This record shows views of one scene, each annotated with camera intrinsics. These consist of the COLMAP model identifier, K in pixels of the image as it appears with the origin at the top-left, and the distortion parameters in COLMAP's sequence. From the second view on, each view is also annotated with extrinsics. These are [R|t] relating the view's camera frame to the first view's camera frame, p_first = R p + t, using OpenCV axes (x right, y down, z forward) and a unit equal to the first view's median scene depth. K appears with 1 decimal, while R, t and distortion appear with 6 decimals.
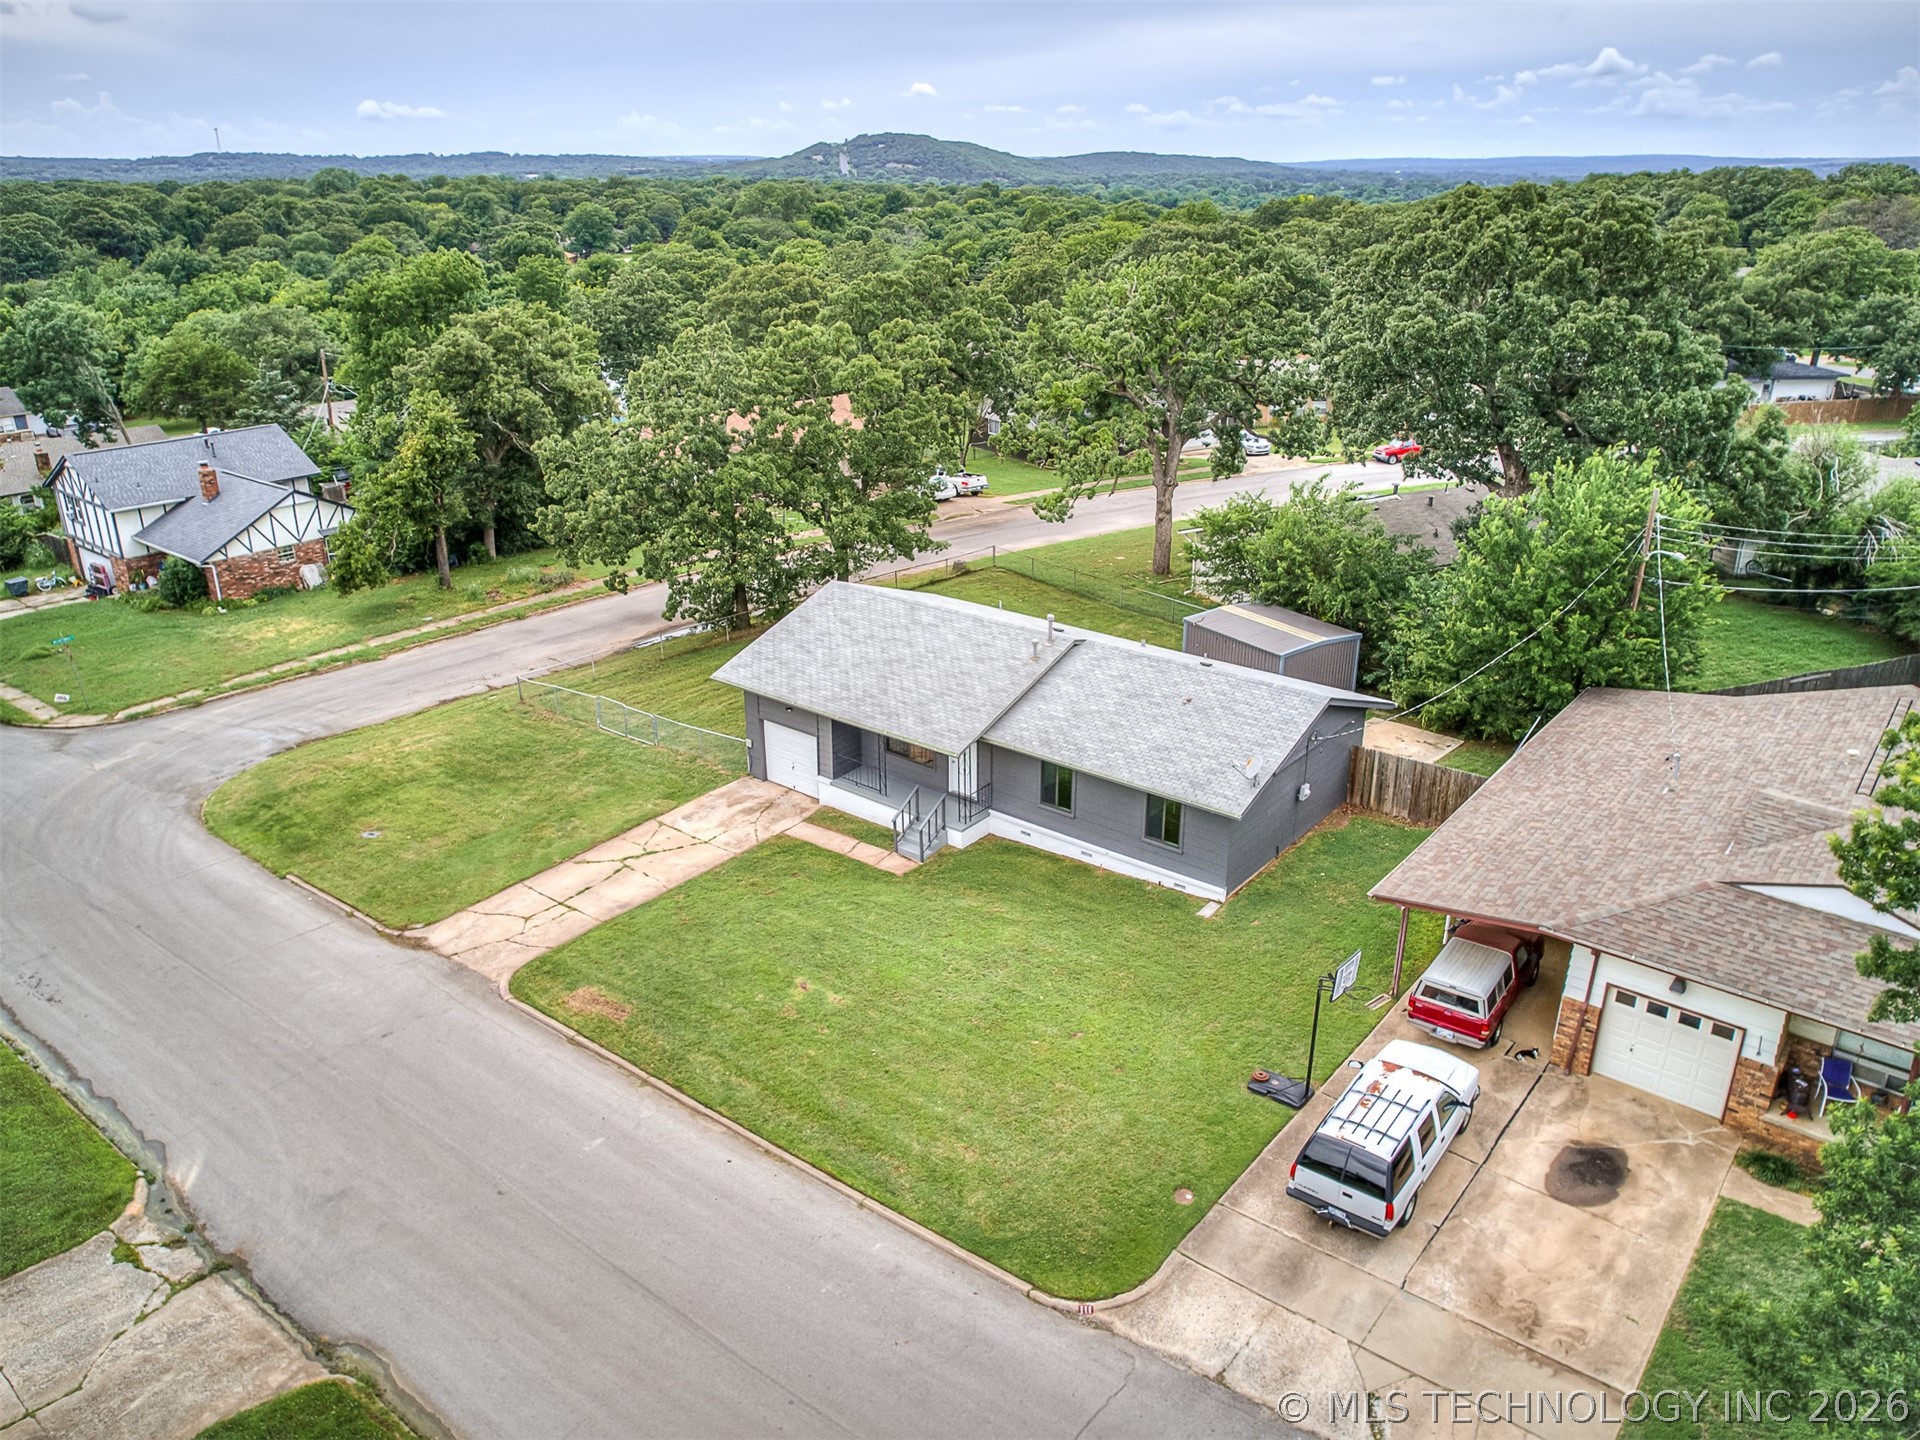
lens RADIAL K [[1373.2, 0, 956.7], [0, 1373.2, 728.4], [0, 0, 1]] dist [-0.070734, 0.055318]
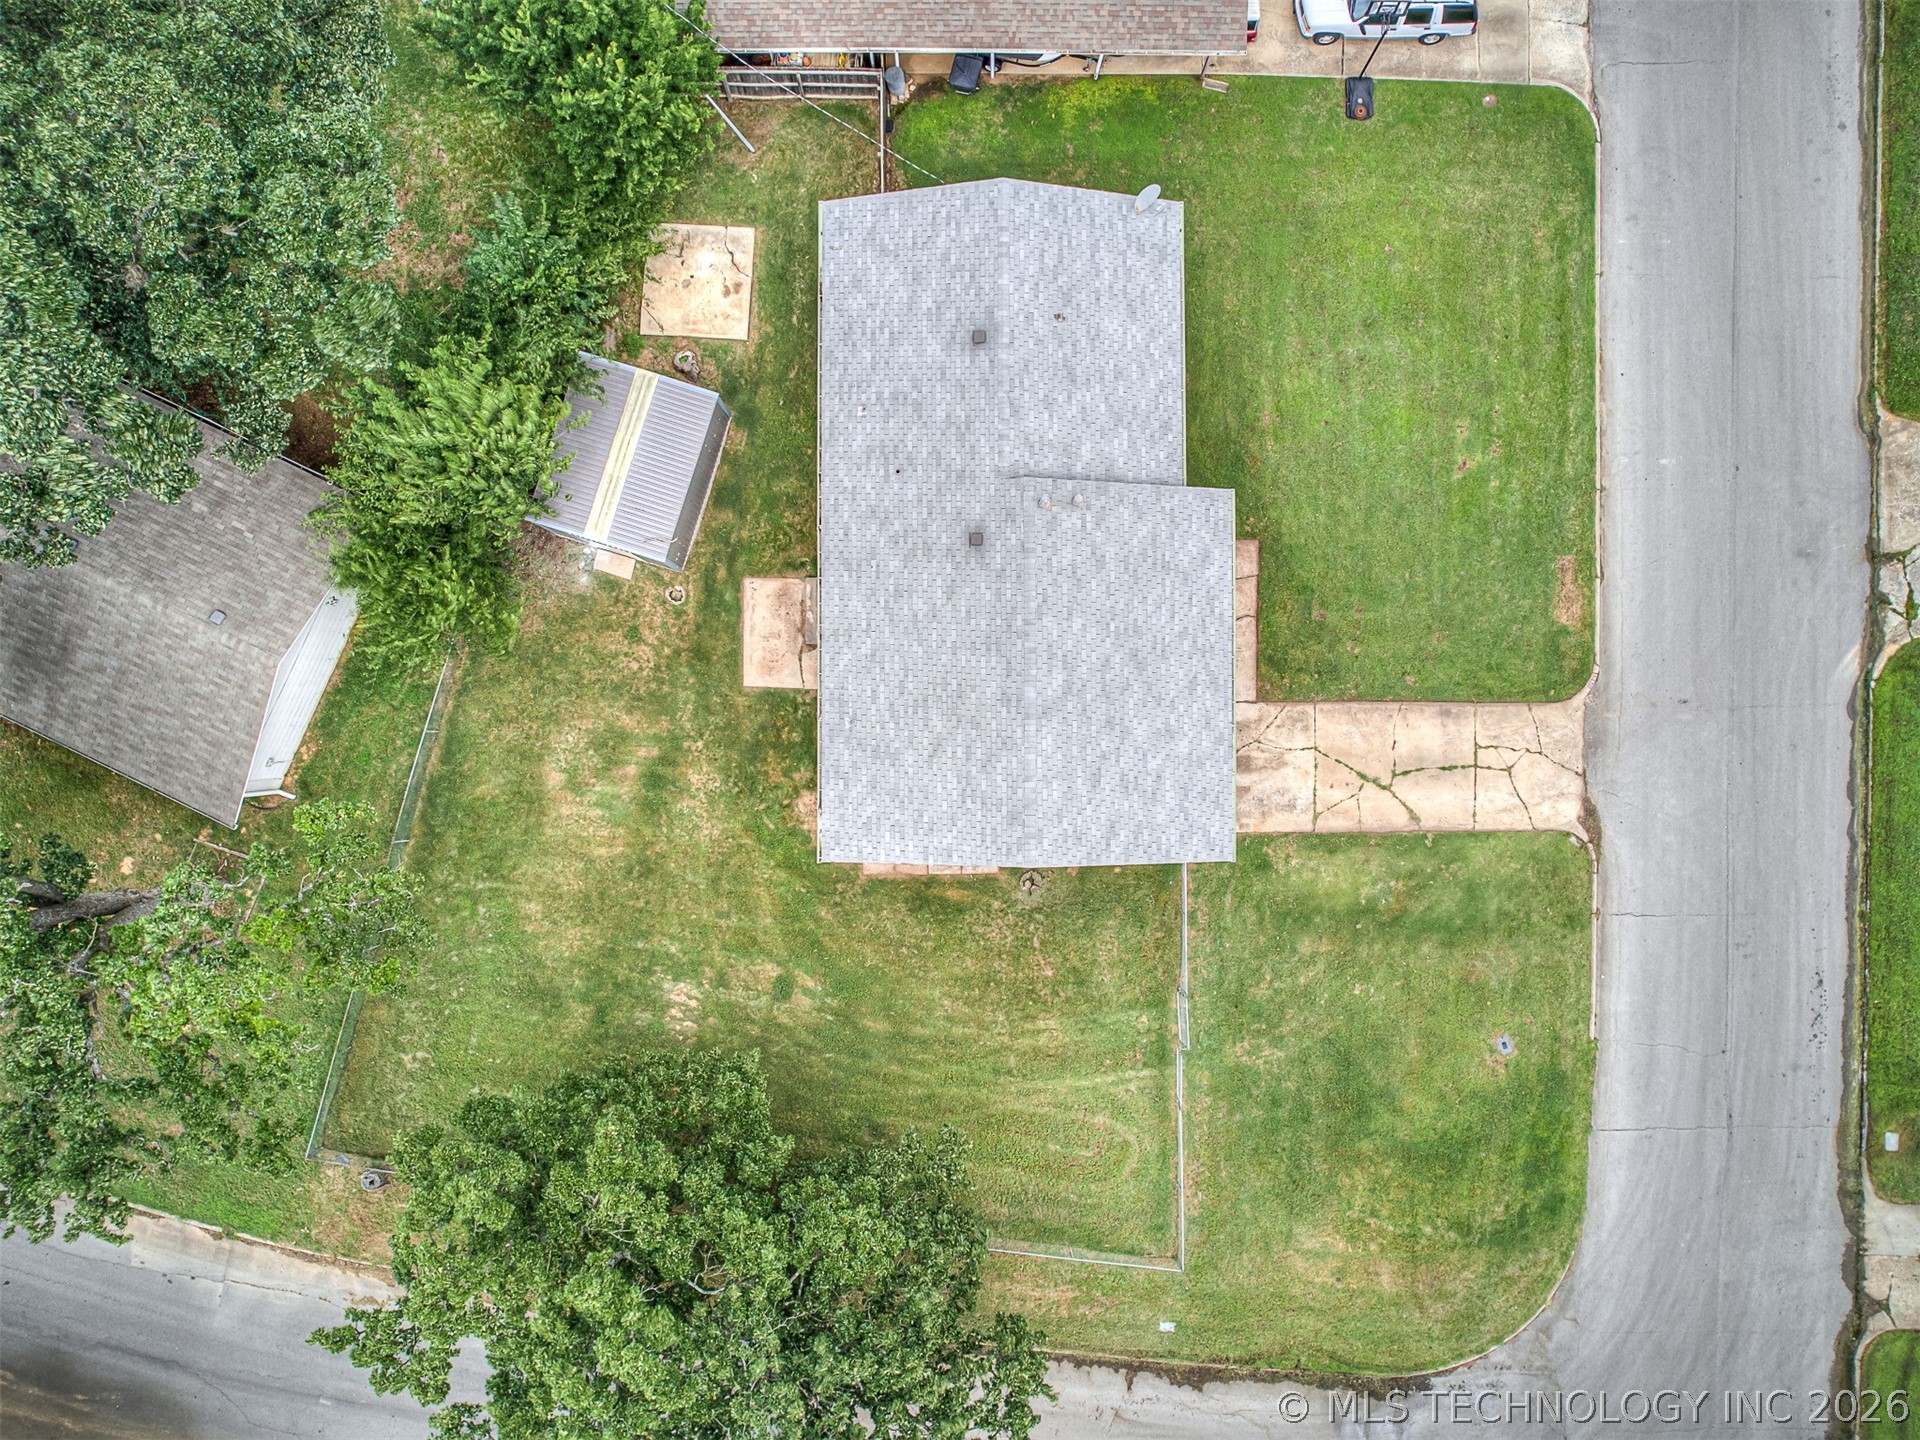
lens RADIAL K [[1381.7, 0, 956.4], [0, 1381.7, 717.0], [0, 0, 1]] dist [-0.076557, 0.061701]
pose [[-0.626887, -0.778851, 0.020087, -0.023881], [0.306298, -0.222666, 0.925527, -1.016685], [-0.716376, 0.586354, 0.378147, 0.880386]]
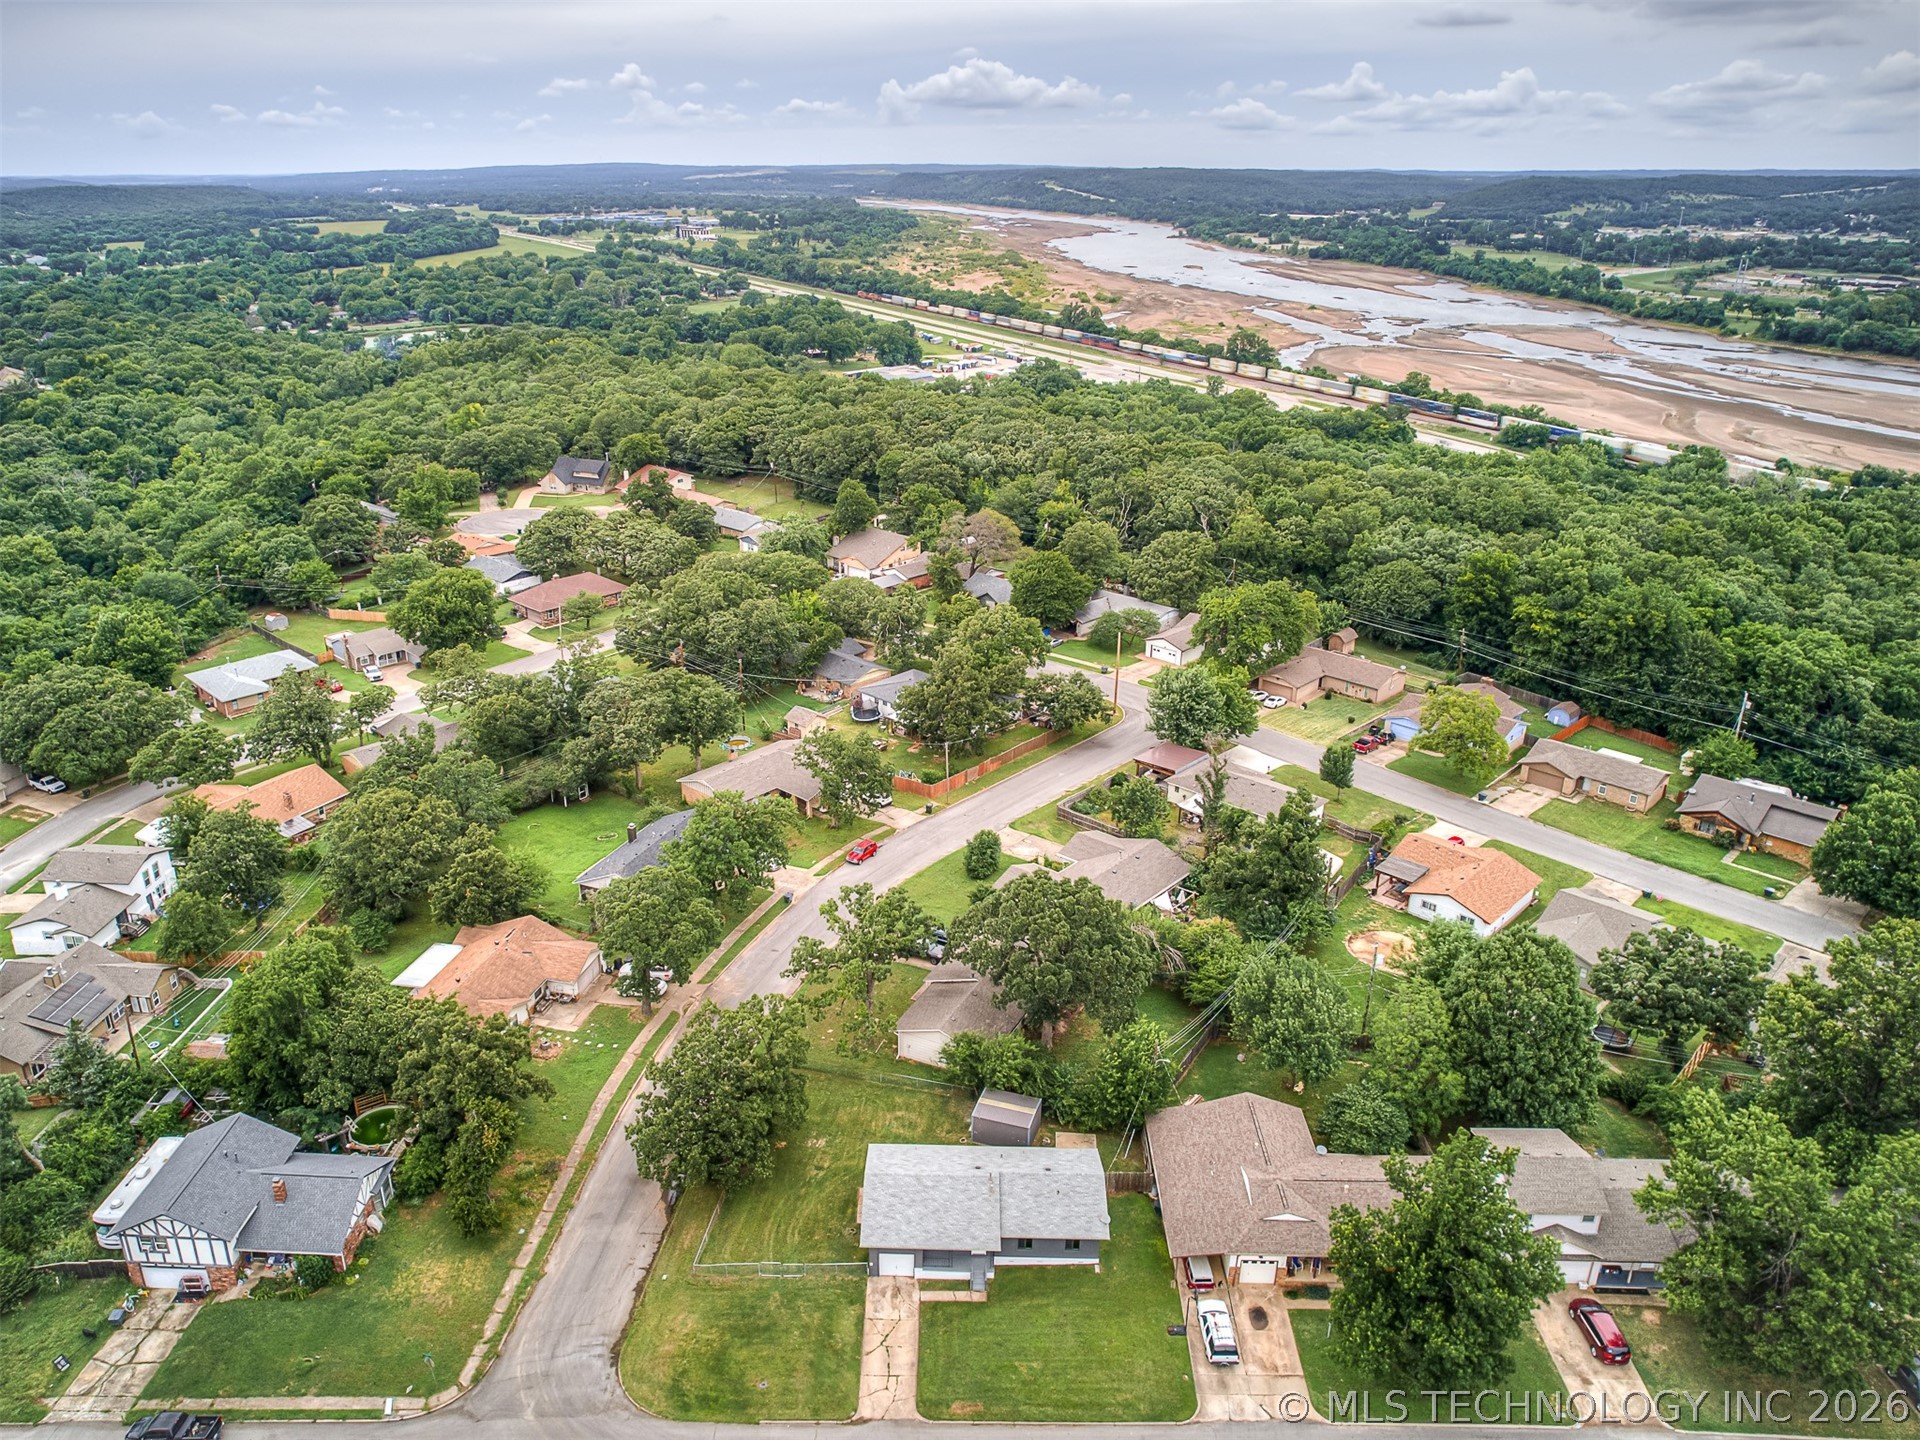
lens RADIAL K [[1378.7, 0, 899.4], [0, 1378.7, 726.3], [0, 0, 1]] dist [-0.084375, 0.057112]
pose [[0.802255, -0.223333, 0.553632, -1.390669], [0.226204, 0.971956, 0.064296, -1.180042], [-0.552465, 0.073652, 0.830276, -1.138010]]
